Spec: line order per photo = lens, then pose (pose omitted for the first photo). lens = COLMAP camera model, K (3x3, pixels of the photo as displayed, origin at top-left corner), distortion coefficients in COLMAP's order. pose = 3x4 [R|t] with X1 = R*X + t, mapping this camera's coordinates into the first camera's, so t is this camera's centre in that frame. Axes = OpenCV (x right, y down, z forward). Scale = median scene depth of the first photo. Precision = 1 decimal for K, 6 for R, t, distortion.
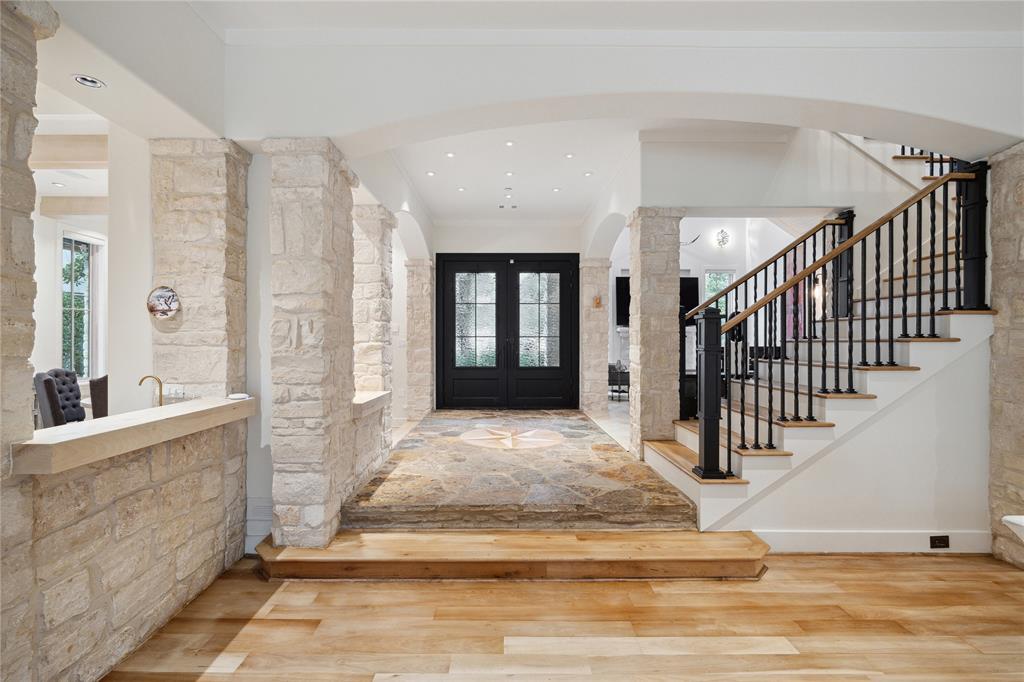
lens RADIAL K [[469.4, 0, 497.2], [0, 469.4, 341.9], [0, 0, 1]] dist [0.002656, 0.000697]
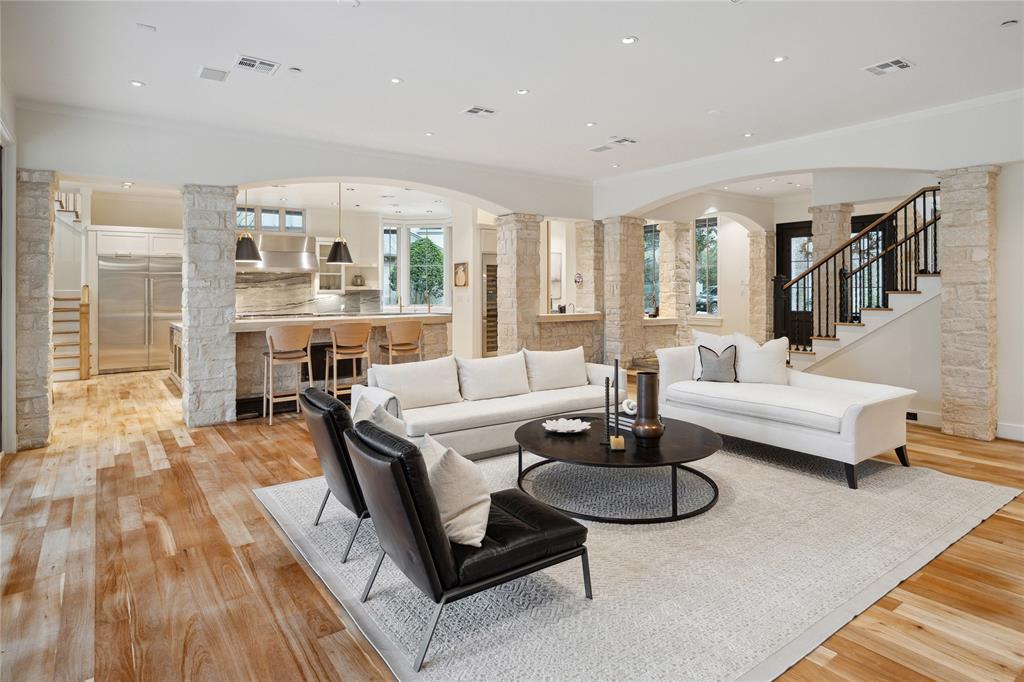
lens RADIAL K [[555.9, 0, 522.2], [0, 555.9, 287.1], [0, 0, 1]] dist [-0.016237, -0.000272]
pose [[0.604154, -0.004970, -0.796852, 1.187917], [0.002449, 0.999987, -0.004380, -0.012762], [0.796864, 0.000695, 0.604159, -0.883996]]
